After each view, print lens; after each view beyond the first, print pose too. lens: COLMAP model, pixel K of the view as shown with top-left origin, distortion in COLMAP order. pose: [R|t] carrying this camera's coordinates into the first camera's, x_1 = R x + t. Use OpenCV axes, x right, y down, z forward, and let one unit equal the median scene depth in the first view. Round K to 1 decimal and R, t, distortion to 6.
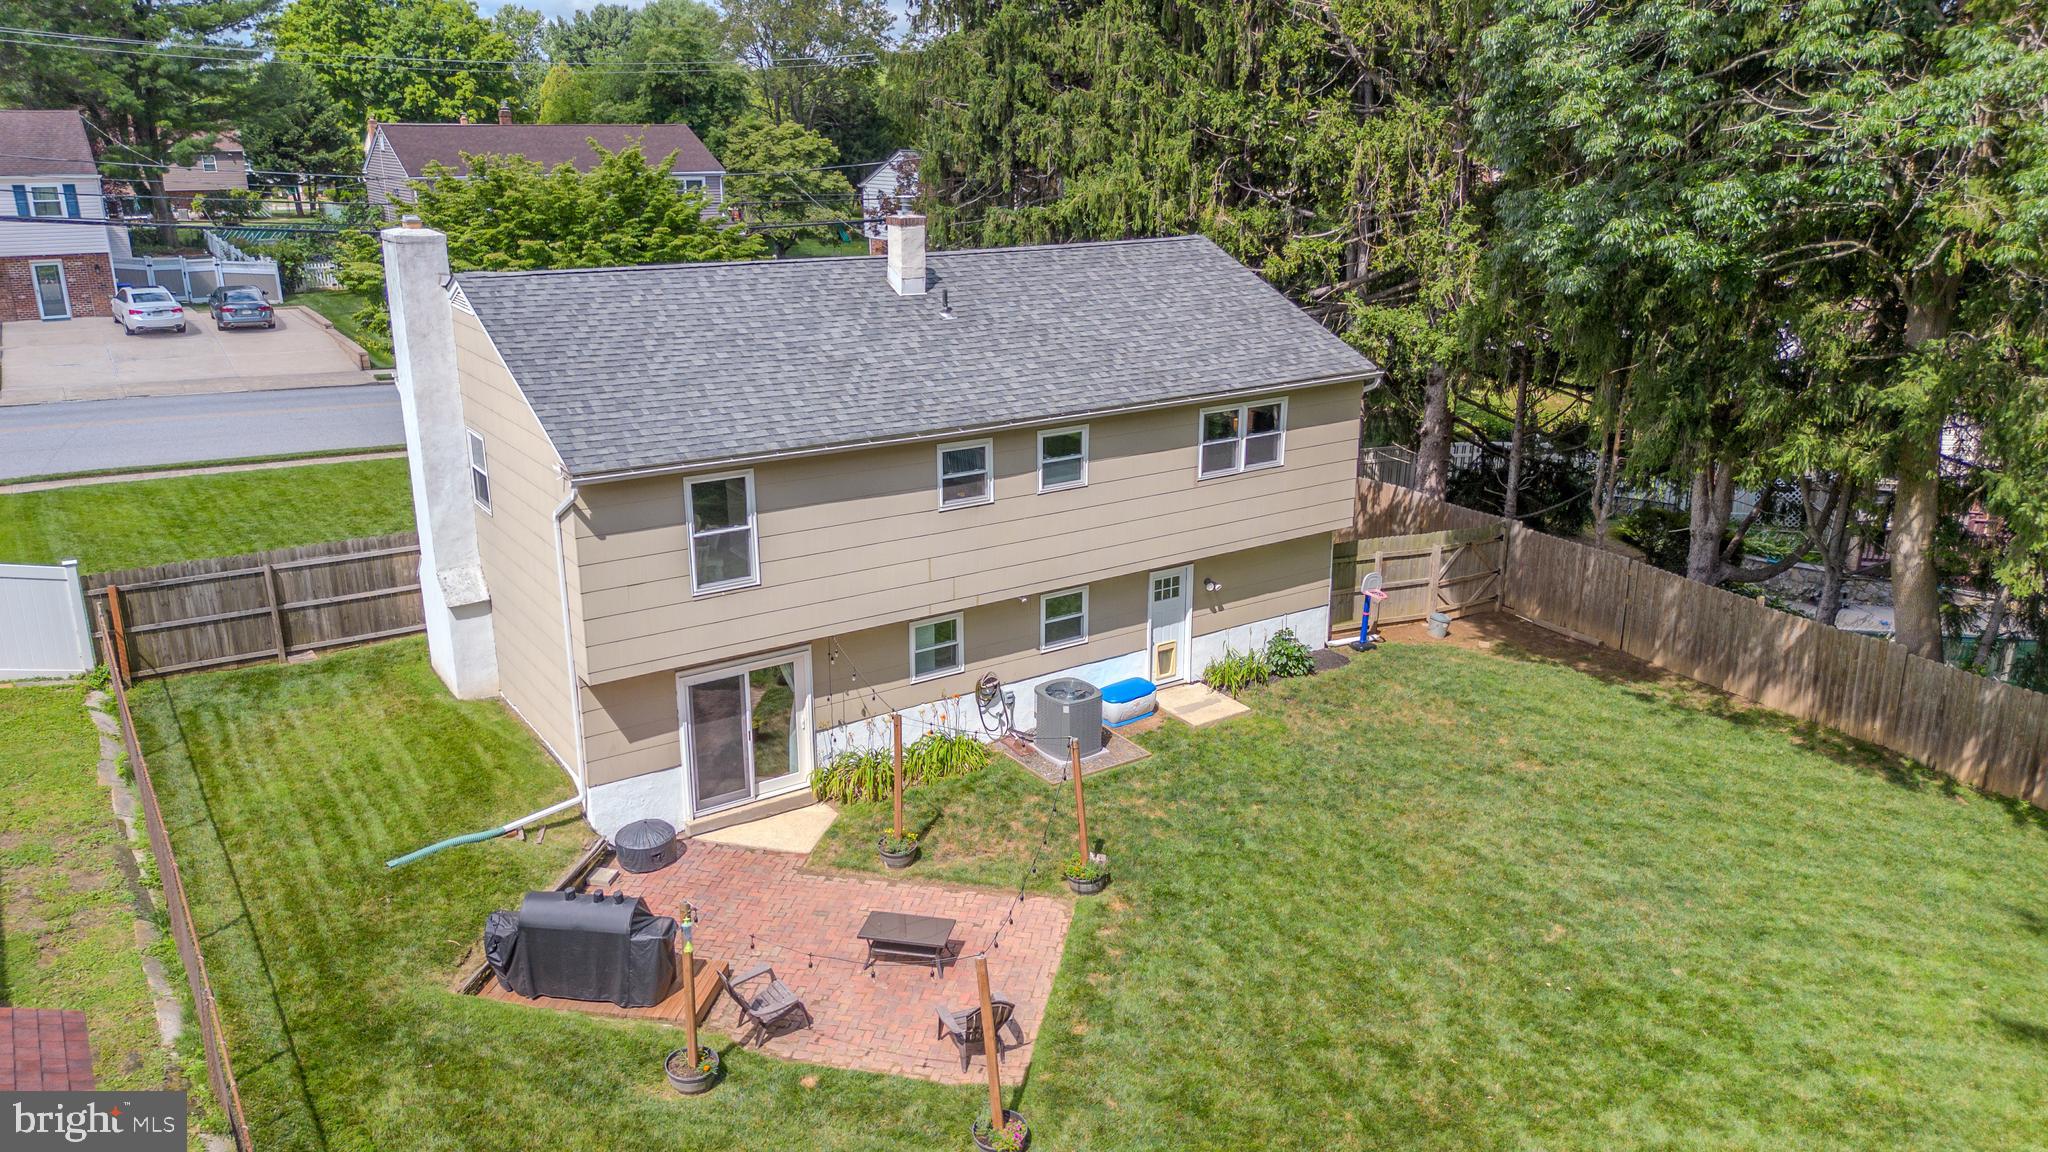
lens RADIAL K [[1450.0, 0, 1020.8], [0, 1450.0, 566.5], [0, 0, 1]] dist [0.088249, -0.092741]
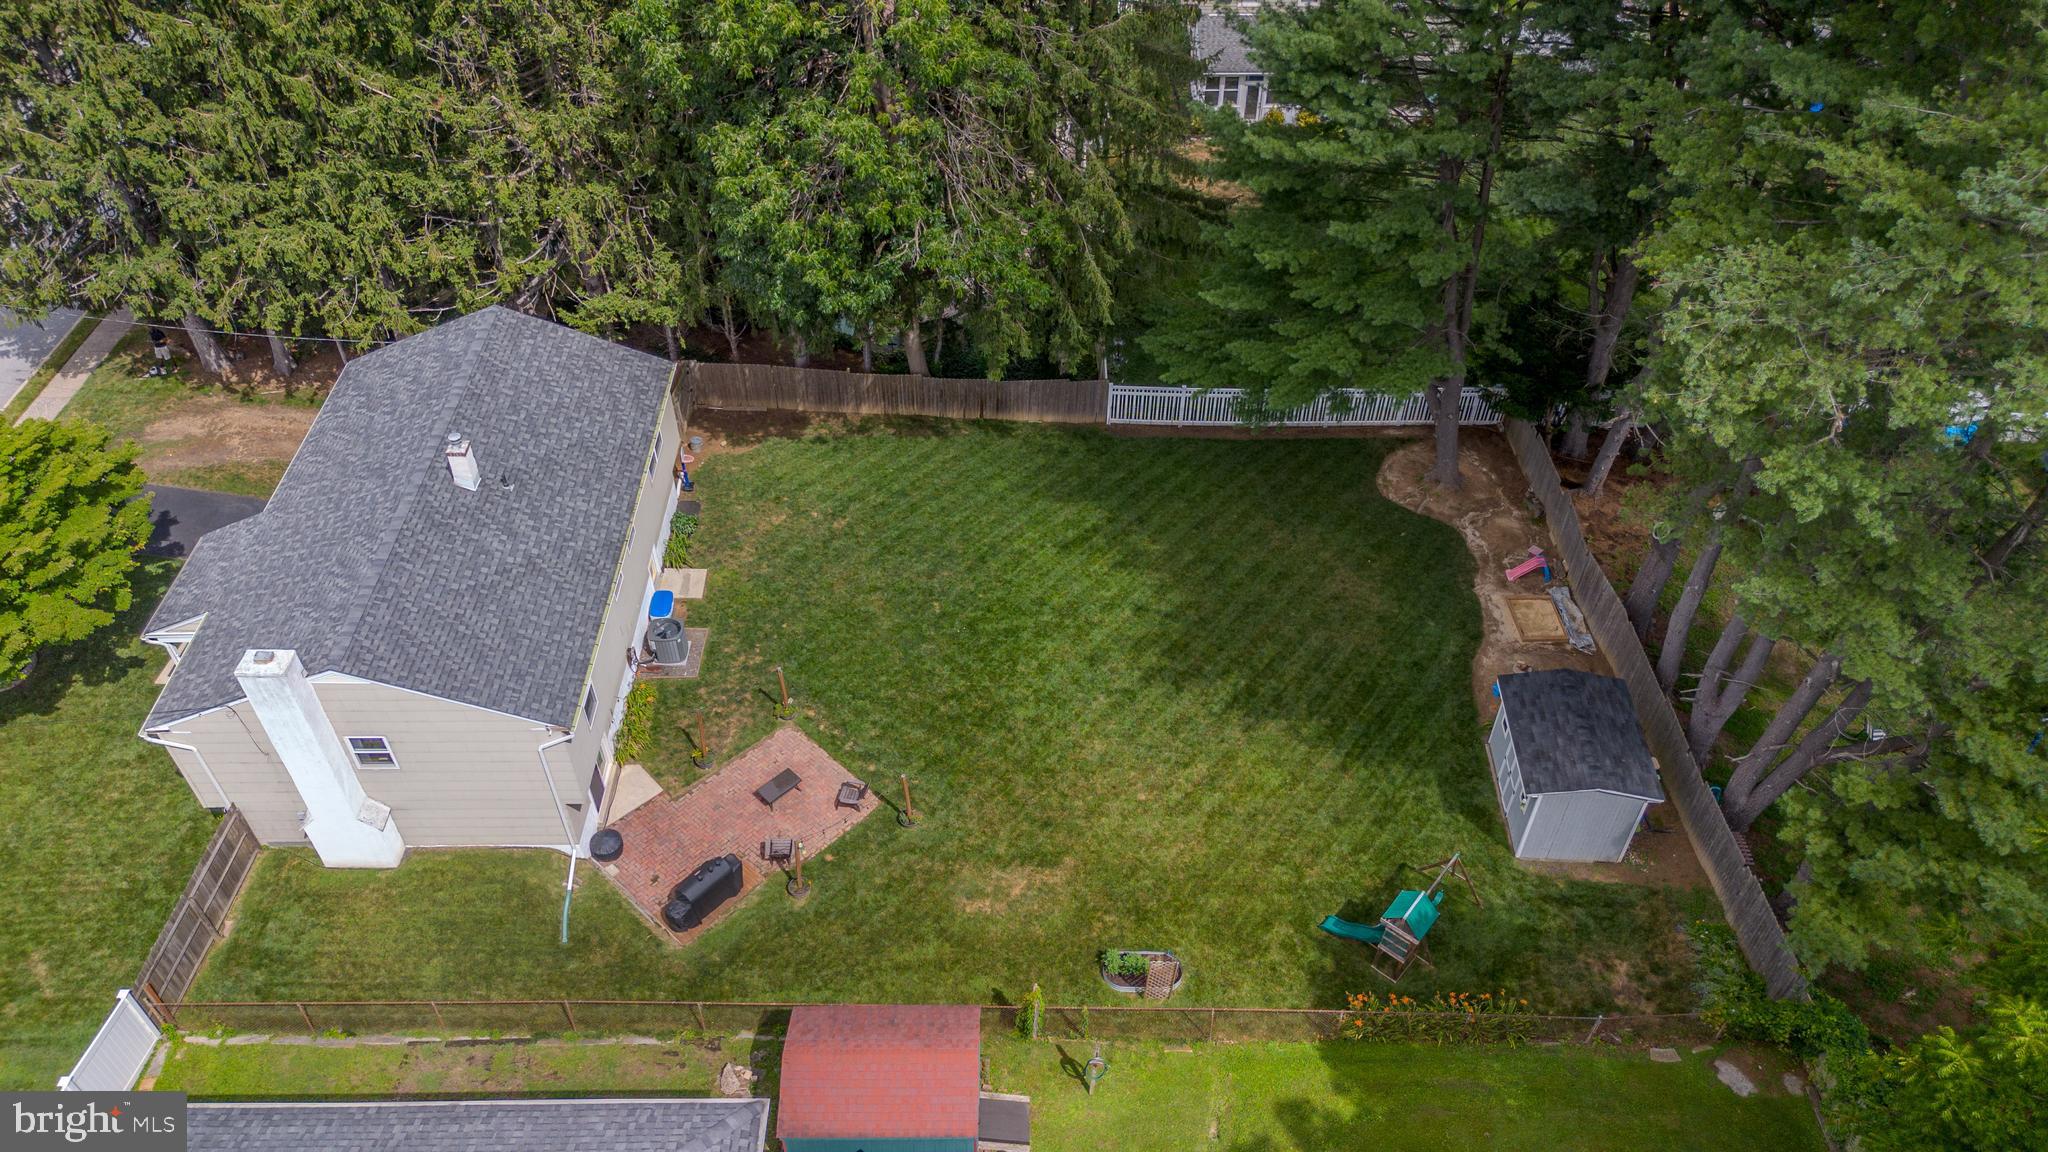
lens RADIAL K [[1450.0, 0, 1020.8], [0, 1450.0, 566.5], [0, 0, 1]] dist [0.088249, -0.092741]
pose [[0.554970, -0.571513, 0.604468, -0.754927], [0.240848, 0.805905, 0.540842, -0.831447], [-0.796242, -0.154566, 0.584900, -0.388822]]
